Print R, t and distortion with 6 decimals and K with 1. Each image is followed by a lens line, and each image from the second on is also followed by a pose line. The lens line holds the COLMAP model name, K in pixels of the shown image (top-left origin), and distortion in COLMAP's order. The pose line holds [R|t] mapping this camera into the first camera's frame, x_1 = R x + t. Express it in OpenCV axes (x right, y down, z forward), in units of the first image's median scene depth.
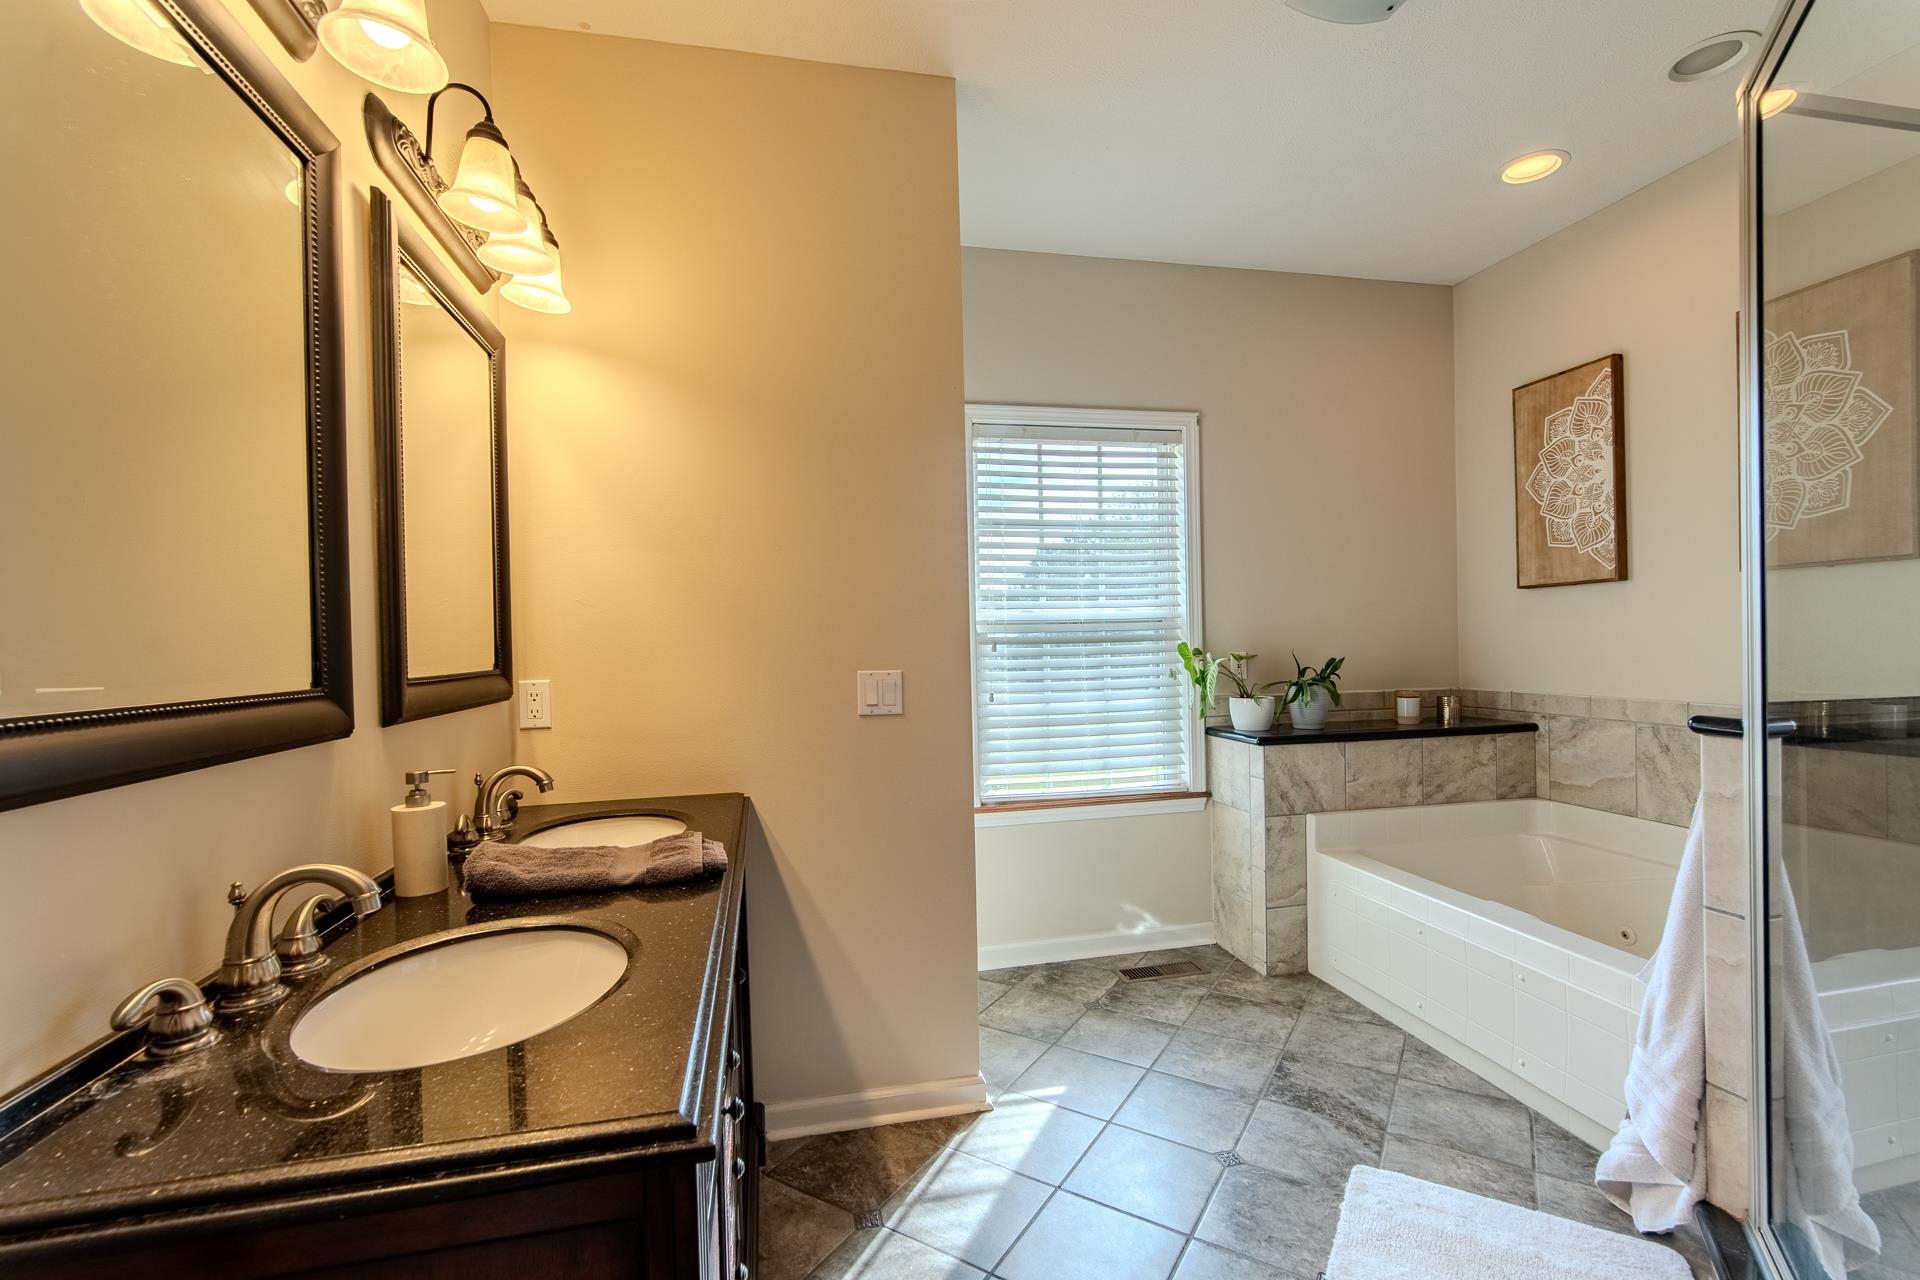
lens RADIAL K [[840.2, 0, 956.4], [0, 840.2, 653.1], [0, 0, 1]] dist [0.000123, 0.000690]
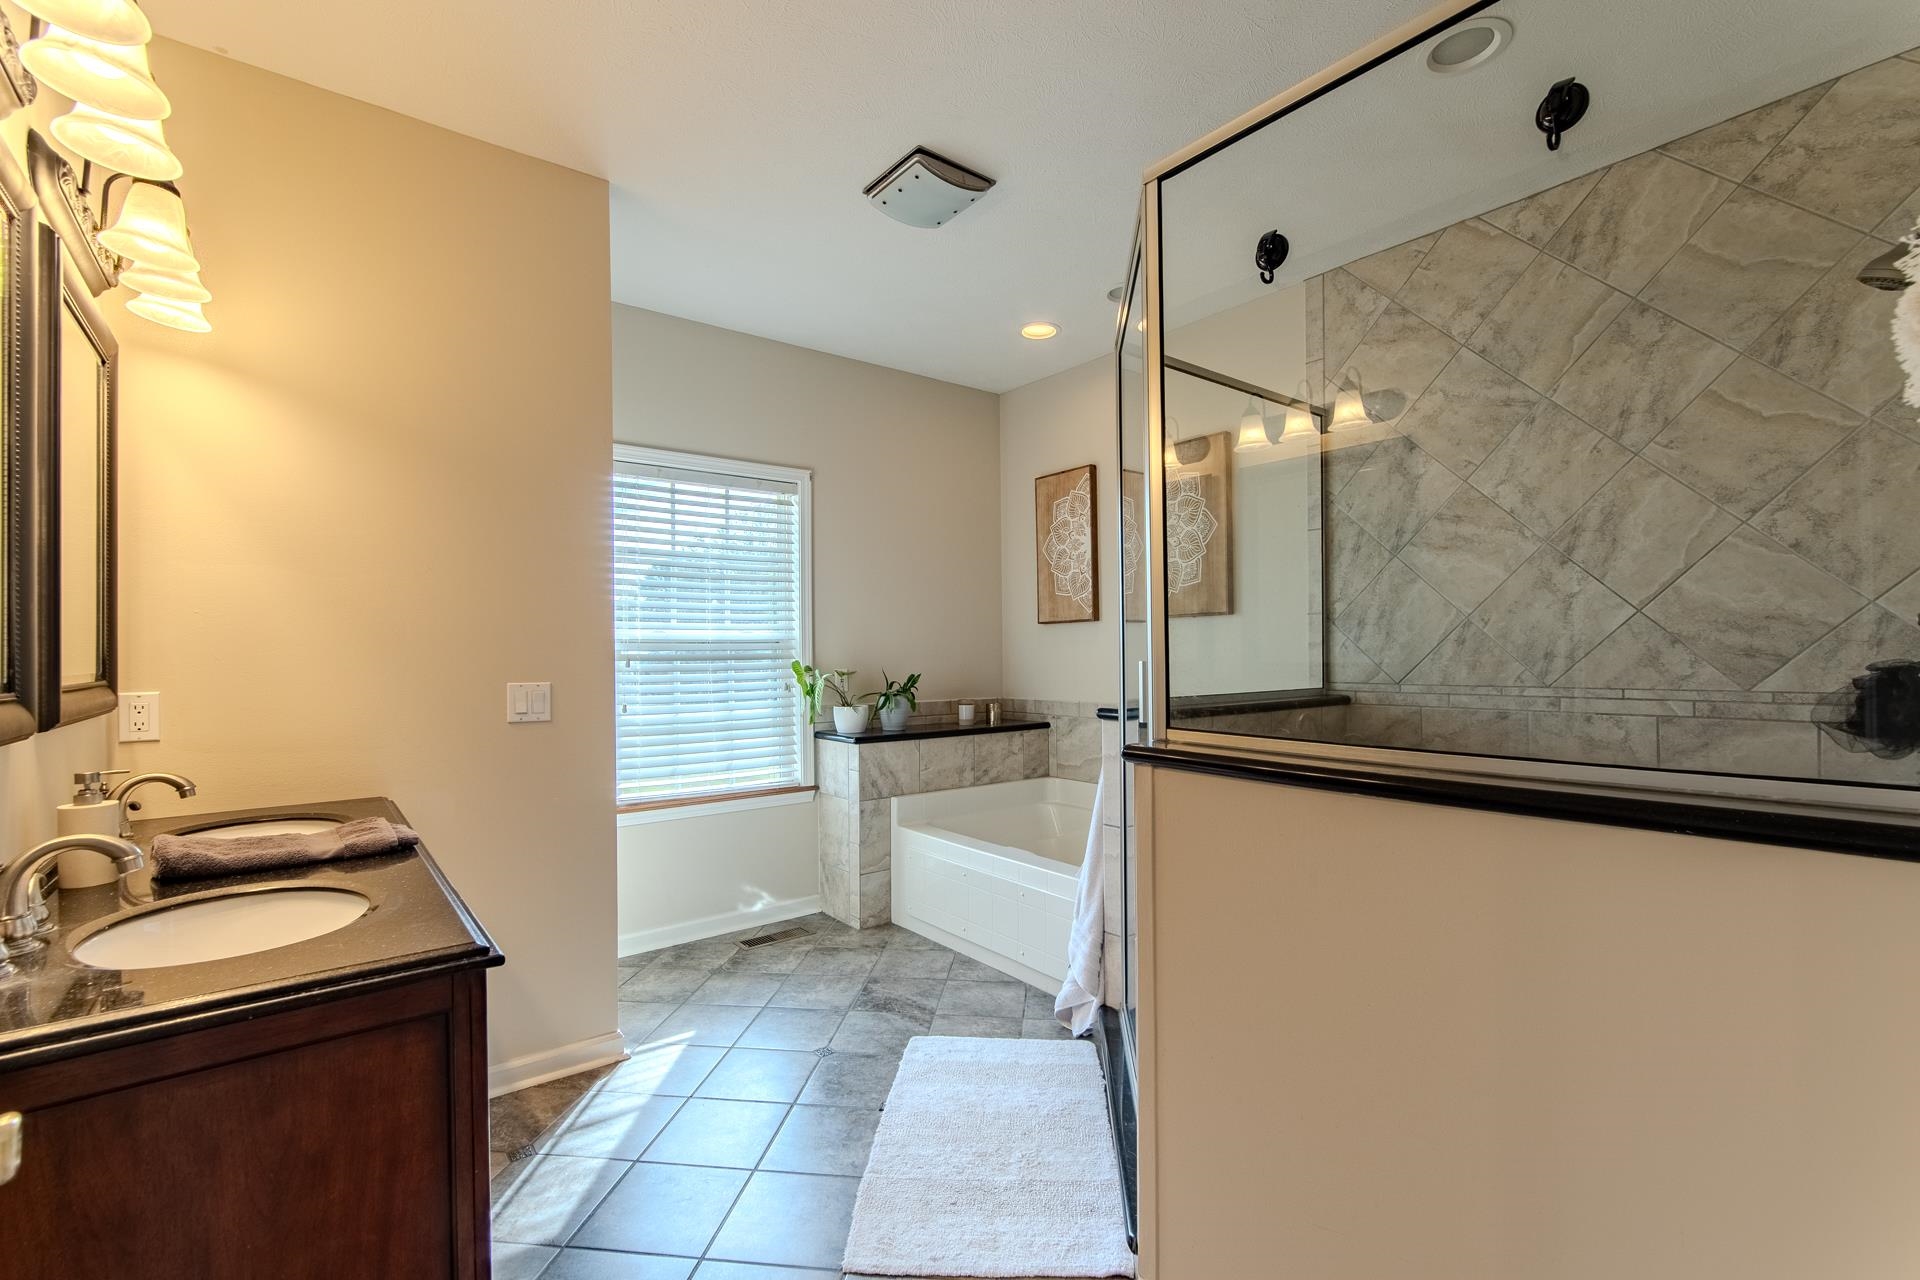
lens RADIAL K [[840.2, 0, 956.4], [0, 840.2, 653.1], [0, 0, 1]] dist [0.000123, 0.000690]
pose [[0.902716, 0.014151, 0.430005, -0.045373], [-0.004584, 0.999719, -0.023276, 0.003675], [-0.430213, 0.019040, 0.902527, -0.204996]]
